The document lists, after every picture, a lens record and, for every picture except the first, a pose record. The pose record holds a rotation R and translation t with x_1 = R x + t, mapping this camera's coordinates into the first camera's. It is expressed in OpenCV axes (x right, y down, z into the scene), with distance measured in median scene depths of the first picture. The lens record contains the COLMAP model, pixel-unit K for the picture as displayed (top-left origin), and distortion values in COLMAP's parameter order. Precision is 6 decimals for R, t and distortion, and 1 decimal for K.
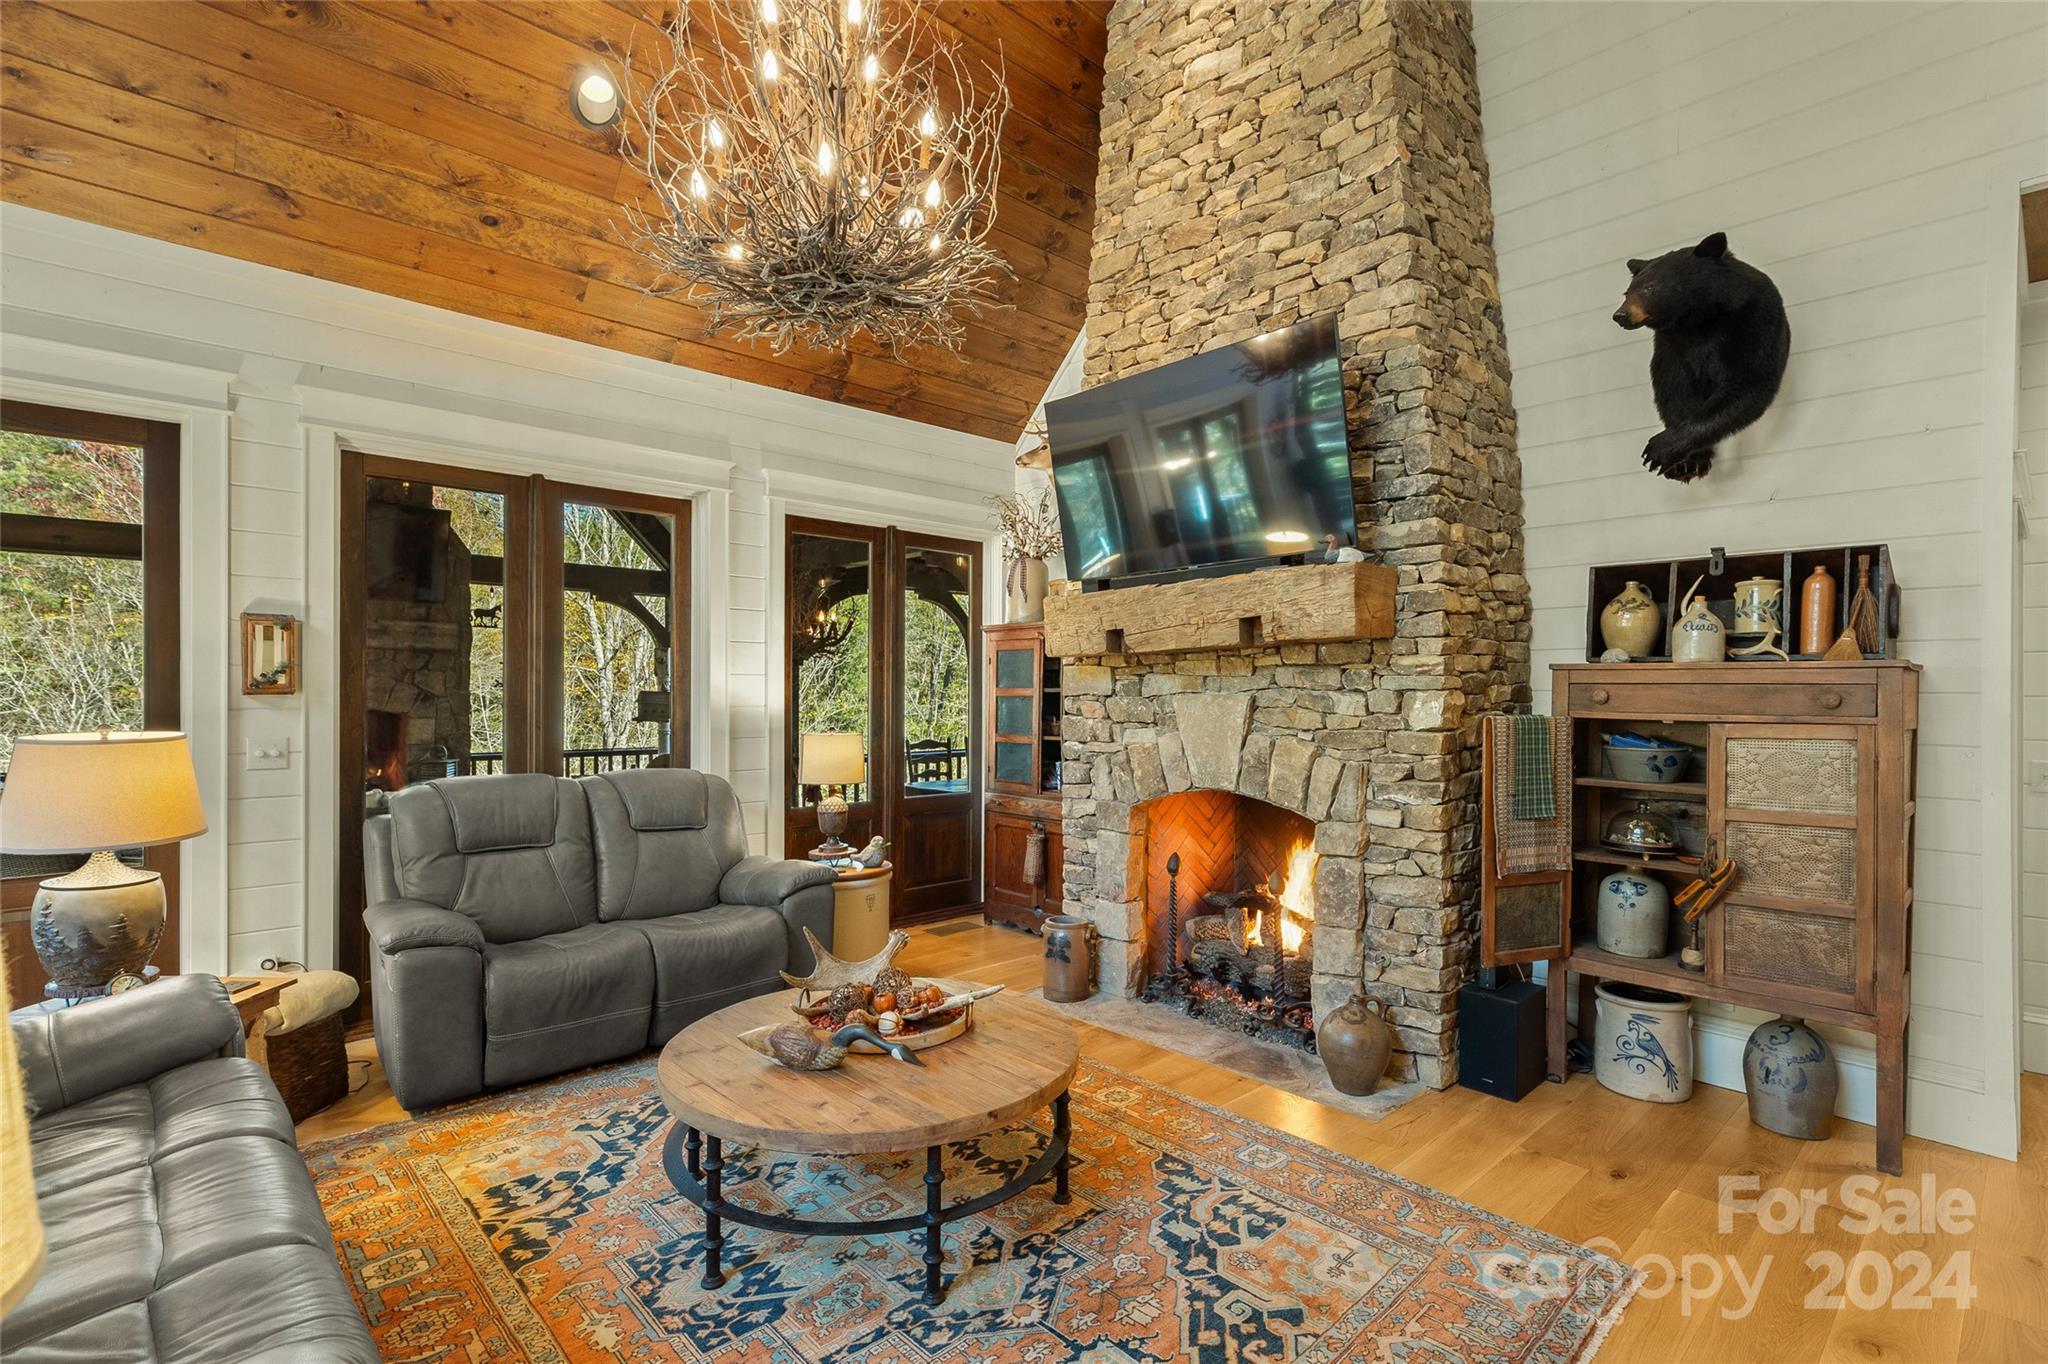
lens RADIAL K [[939.9, 0, 1031.5], [0, 939.9, 705.2], [0, 0, 1]] dist [0.004824, -0.001009]
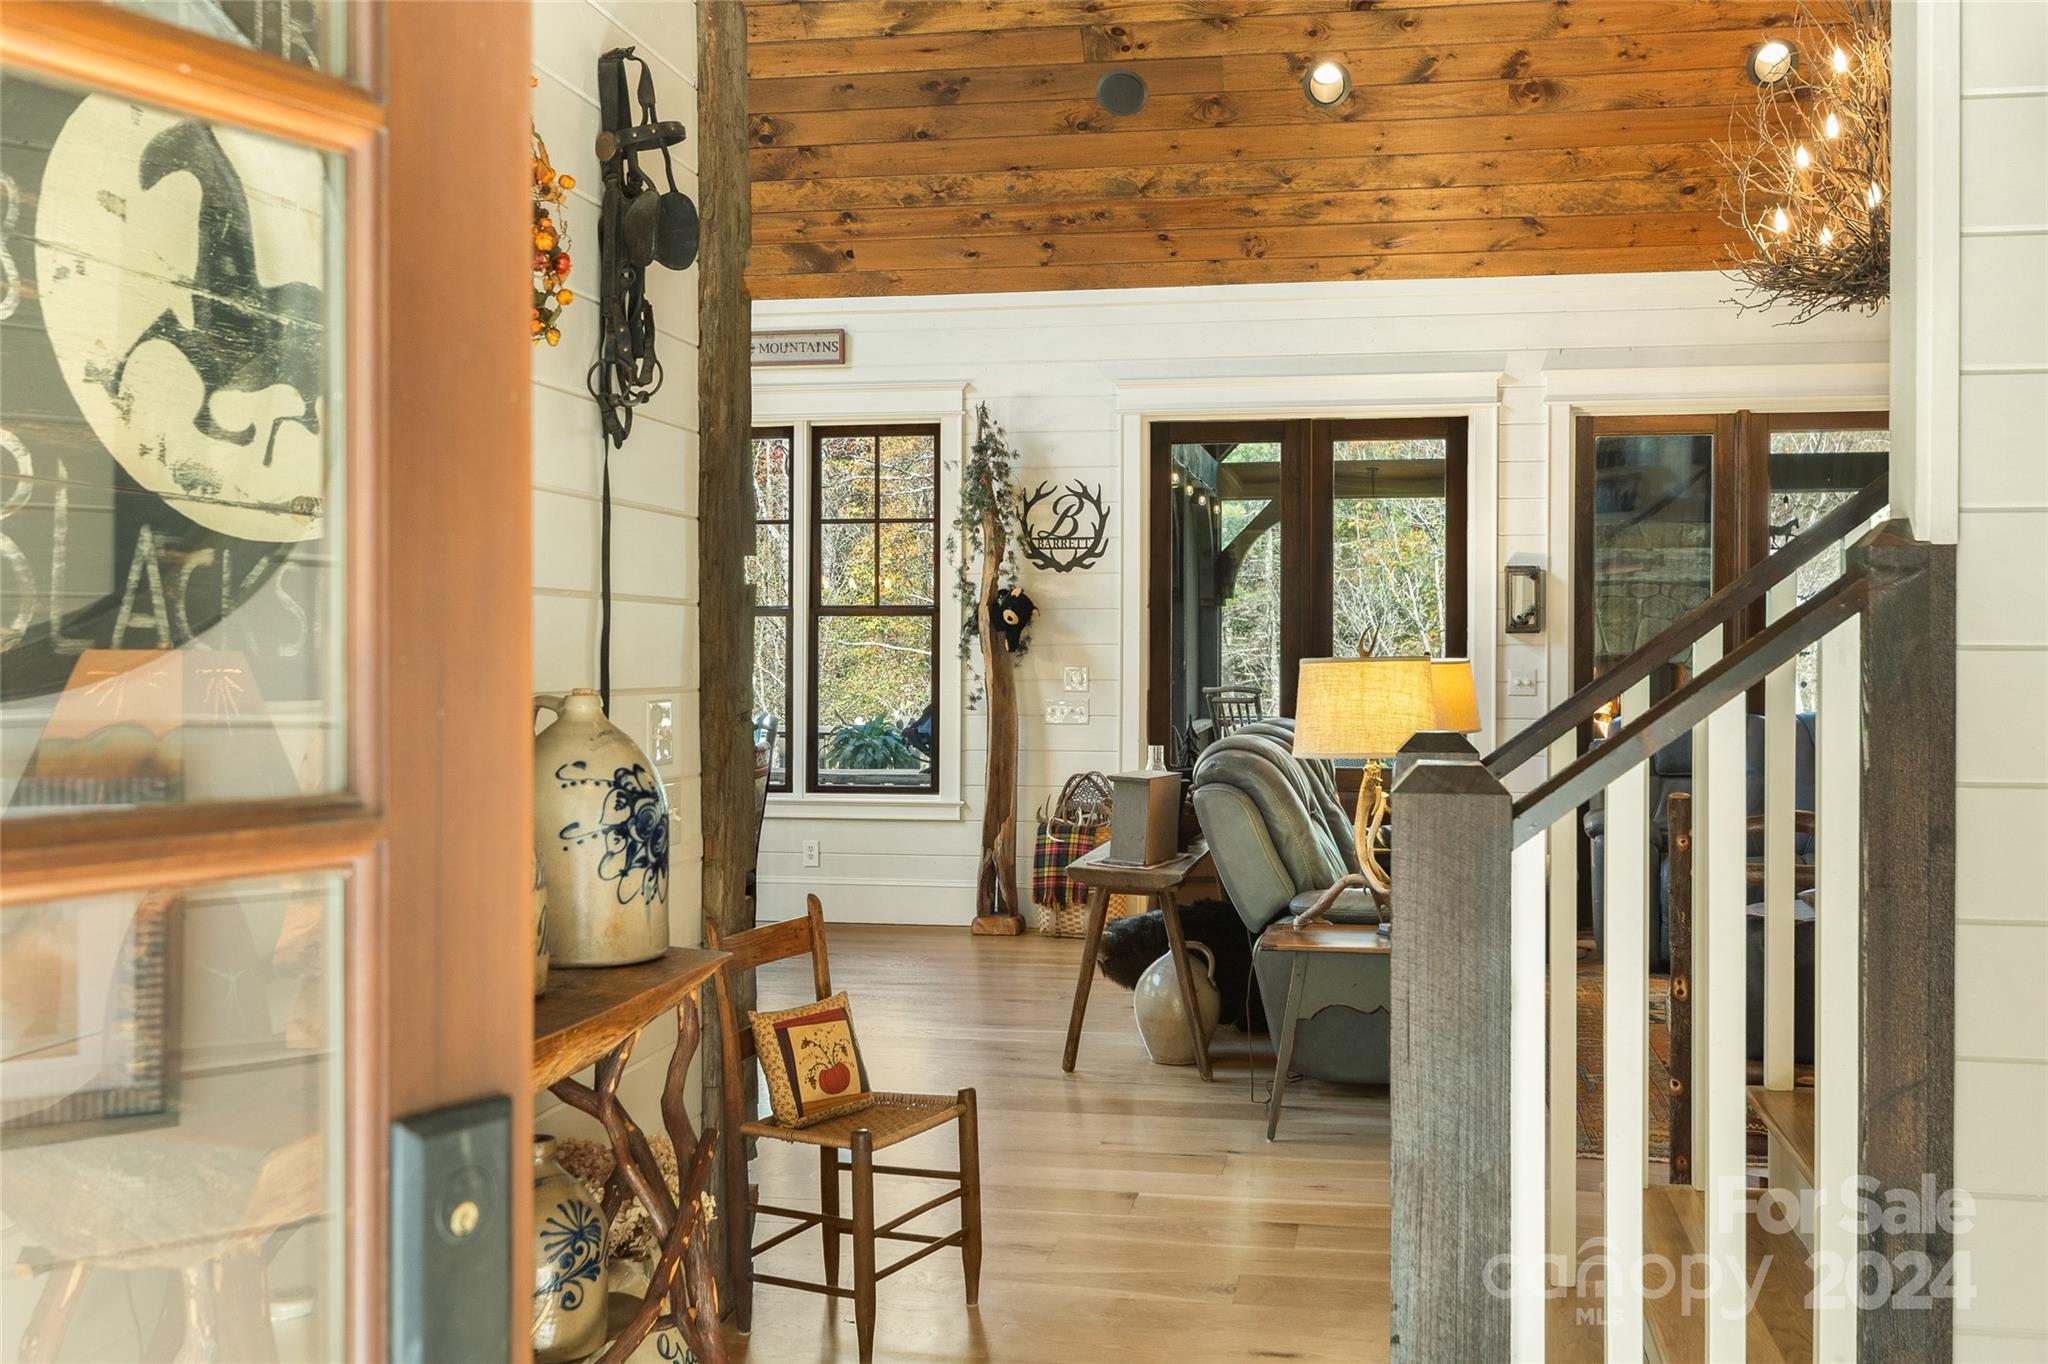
lens RADIAL K [[2041.5, 0, 1026.4], [0, 2041.5, 648.8], [0, 0, 1]] dist [0.002163, 0.000000]
pose [[0.588749, -0.003922, -0.808306, 0.957486], [-0.006181, 0.999937, -0.009355, 0.038545], [0.808292, 0.010504, 0.588688, -1.083577]]
